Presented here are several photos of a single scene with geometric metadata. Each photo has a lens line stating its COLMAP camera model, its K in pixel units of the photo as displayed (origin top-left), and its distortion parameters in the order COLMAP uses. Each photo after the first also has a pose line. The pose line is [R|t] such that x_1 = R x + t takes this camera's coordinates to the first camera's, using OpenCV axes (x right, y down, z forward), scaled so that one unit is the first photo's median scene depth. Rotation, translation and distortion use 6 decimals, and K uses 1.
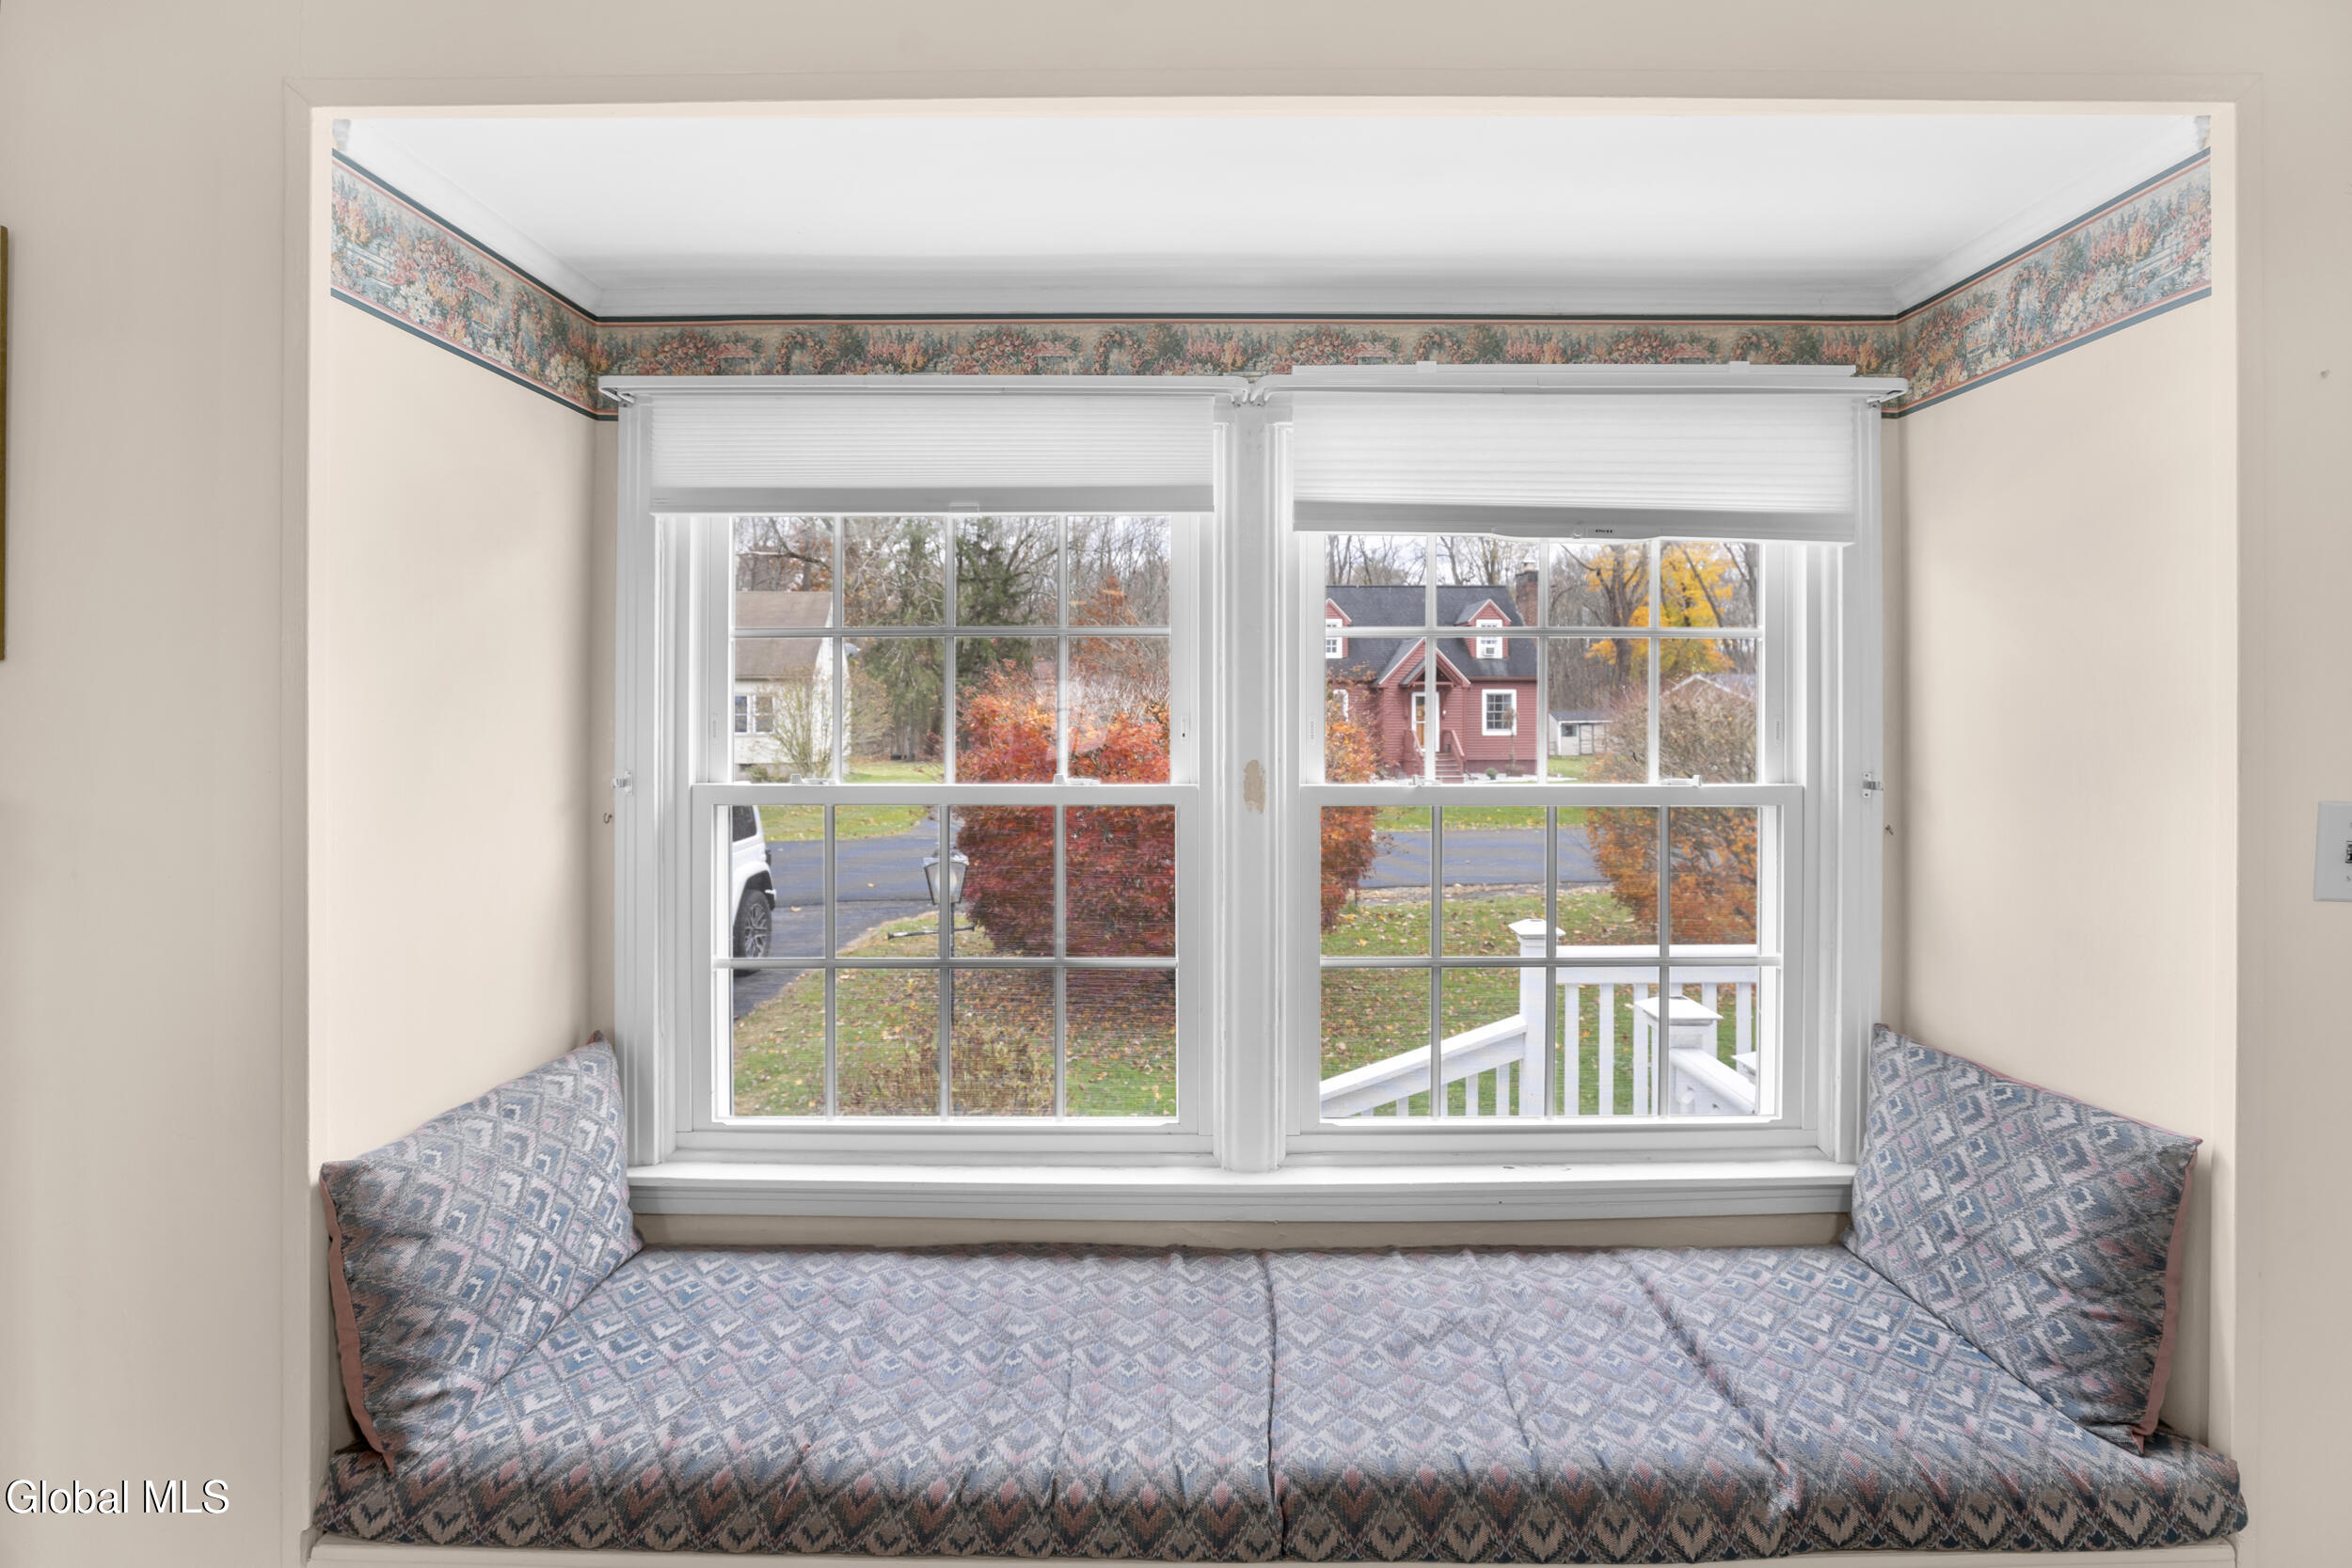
lens RADIAL K [[1136.1, 0, 1190.8], [0, 1136.1, 694.4], [0, 0, 1]] dist [-0.042631, 0.010939]
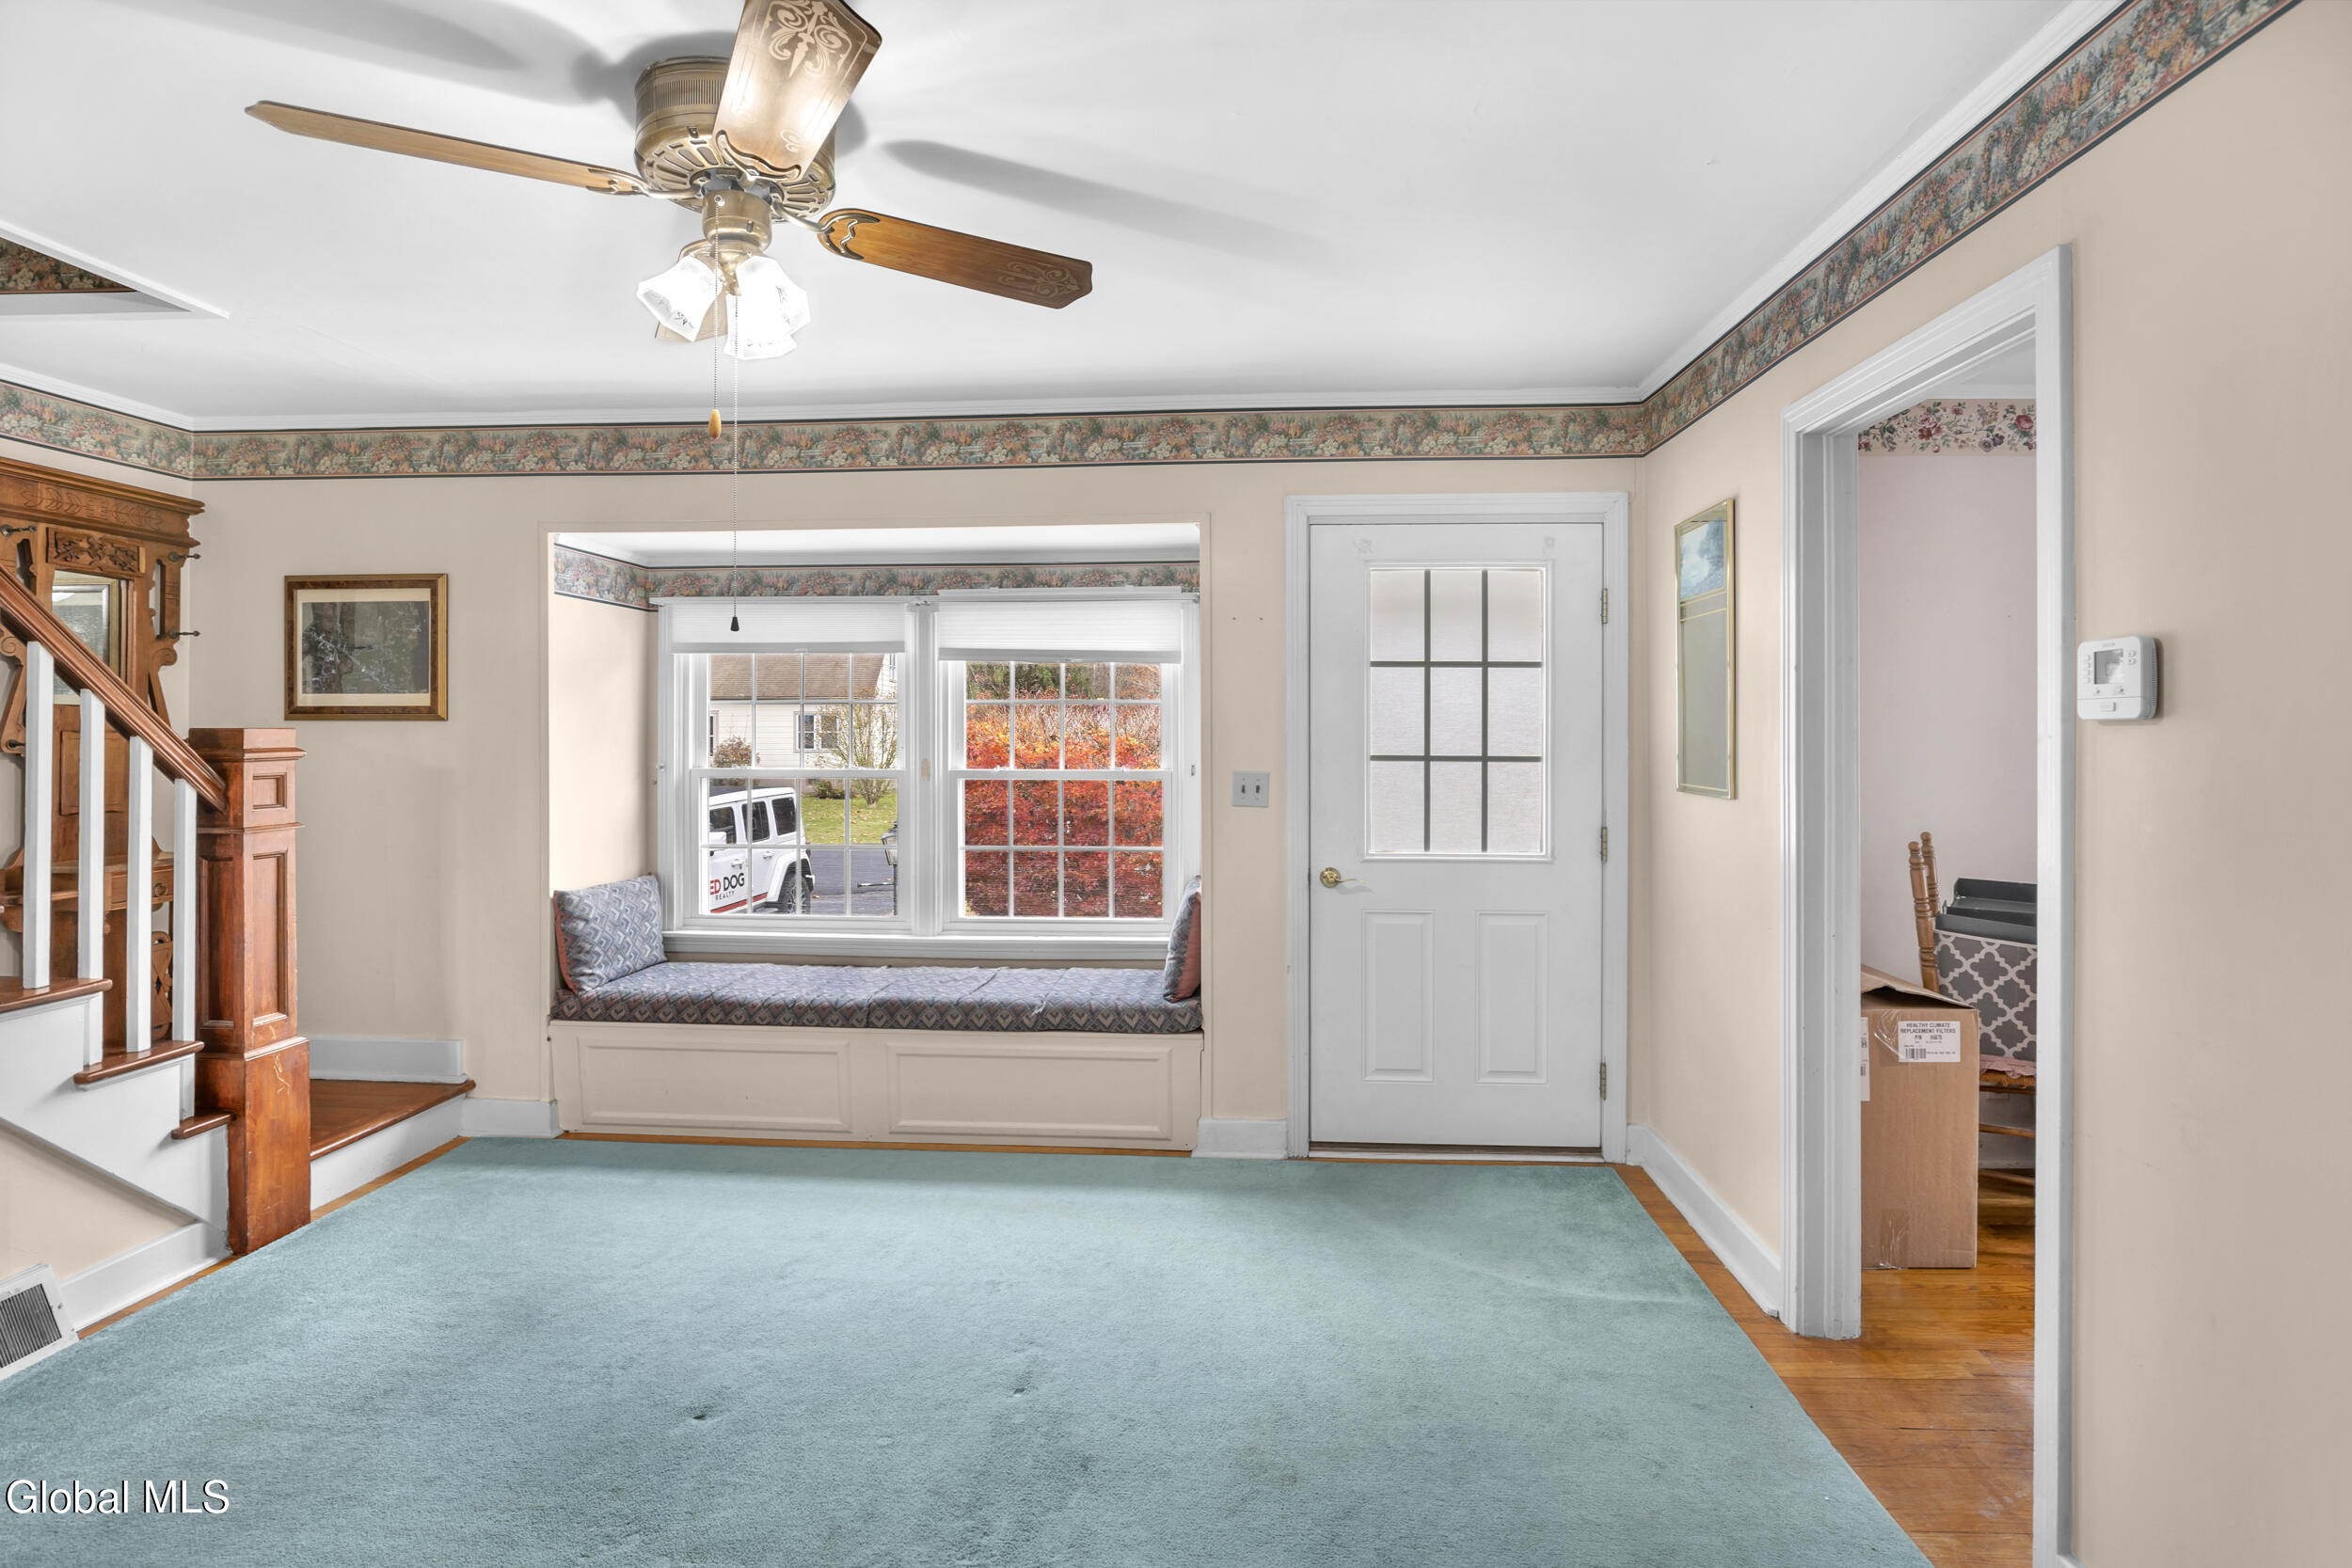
lens RADIAL K [[1150.8, 0, 1212.0], [0, 1150.8, 724.3], [0, 0, 1]] dist [-0.024926, 0.001685]
pose [[0.998590, 0.001596, -0.053059, 0.942730], [-0.001022, 0.999941, 0.010848, -0.046561], [0.053074, -0.010779, 0.998532, -1.621452]]
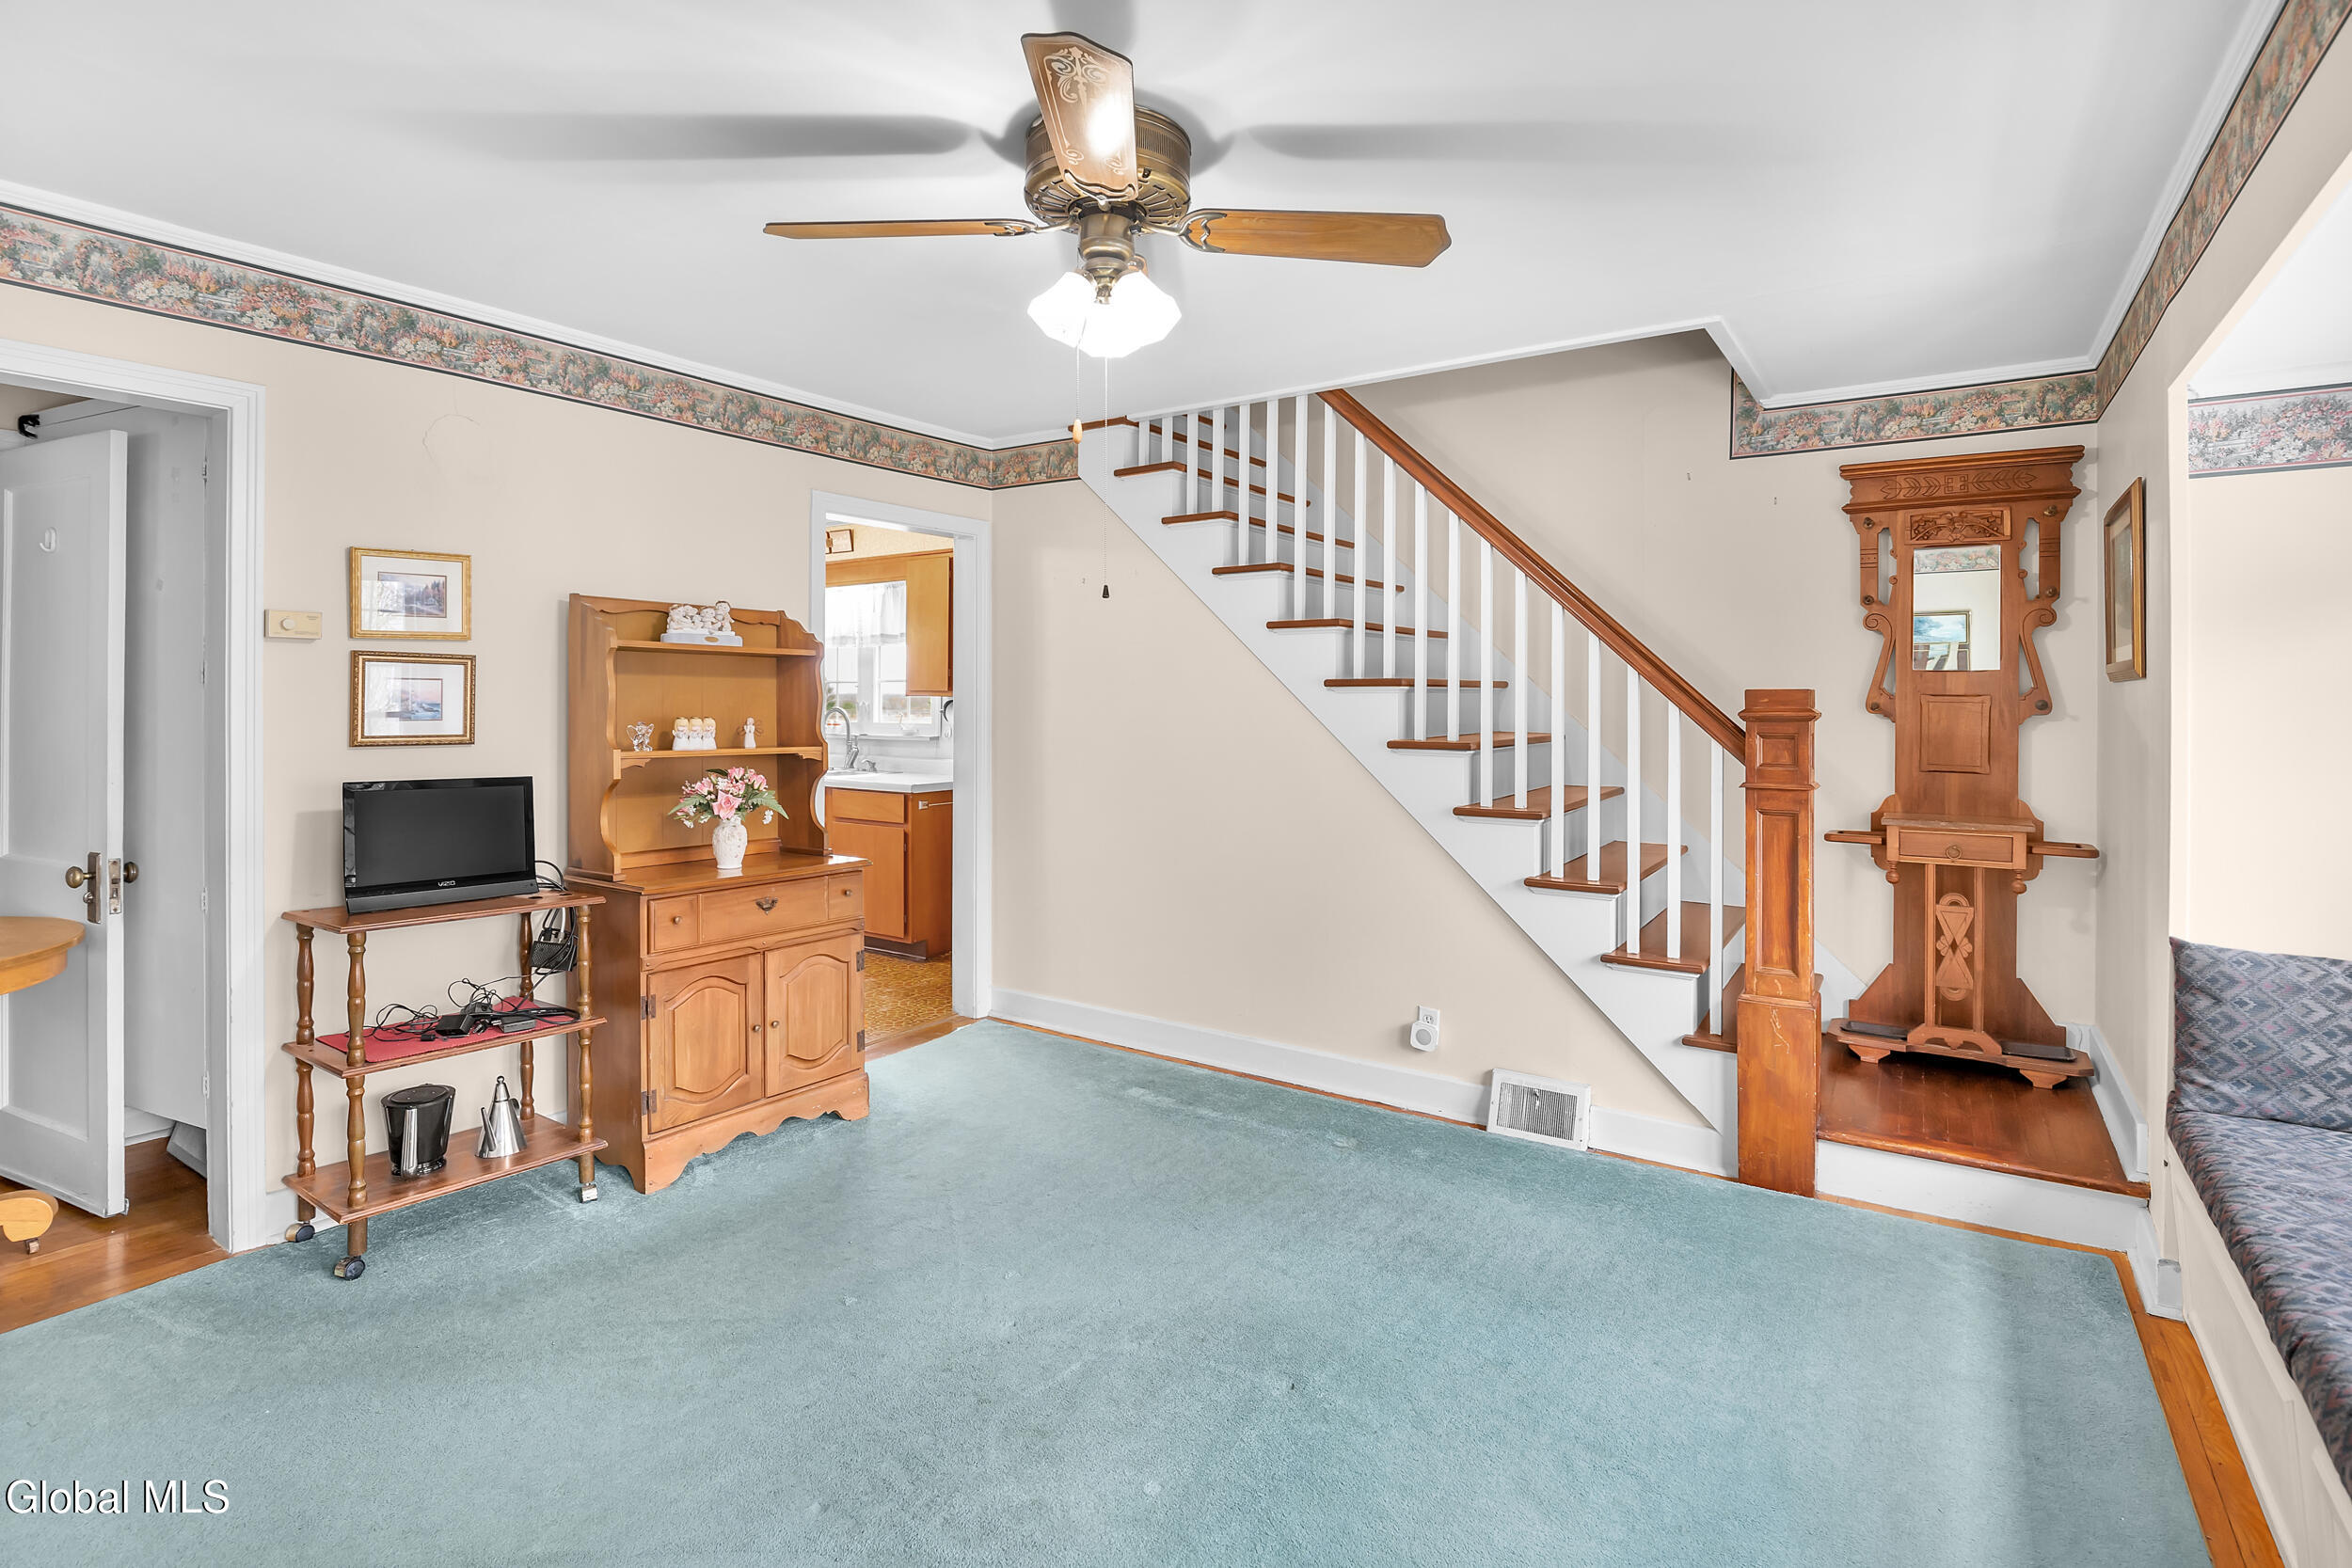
lens RADIAL K [[1146.6, 0, 1180.2], [0, 1146.6, 704.4], [0, 0, 1]] dist [-0.030620, 0.007017]
pose [[-0.559056, 0.001772, -0.829128, 1.492067], [0.010959, 0.999926, -0.005252, 0.007741], [0.829057, -0.012022, -0.559034, 0.550589]]
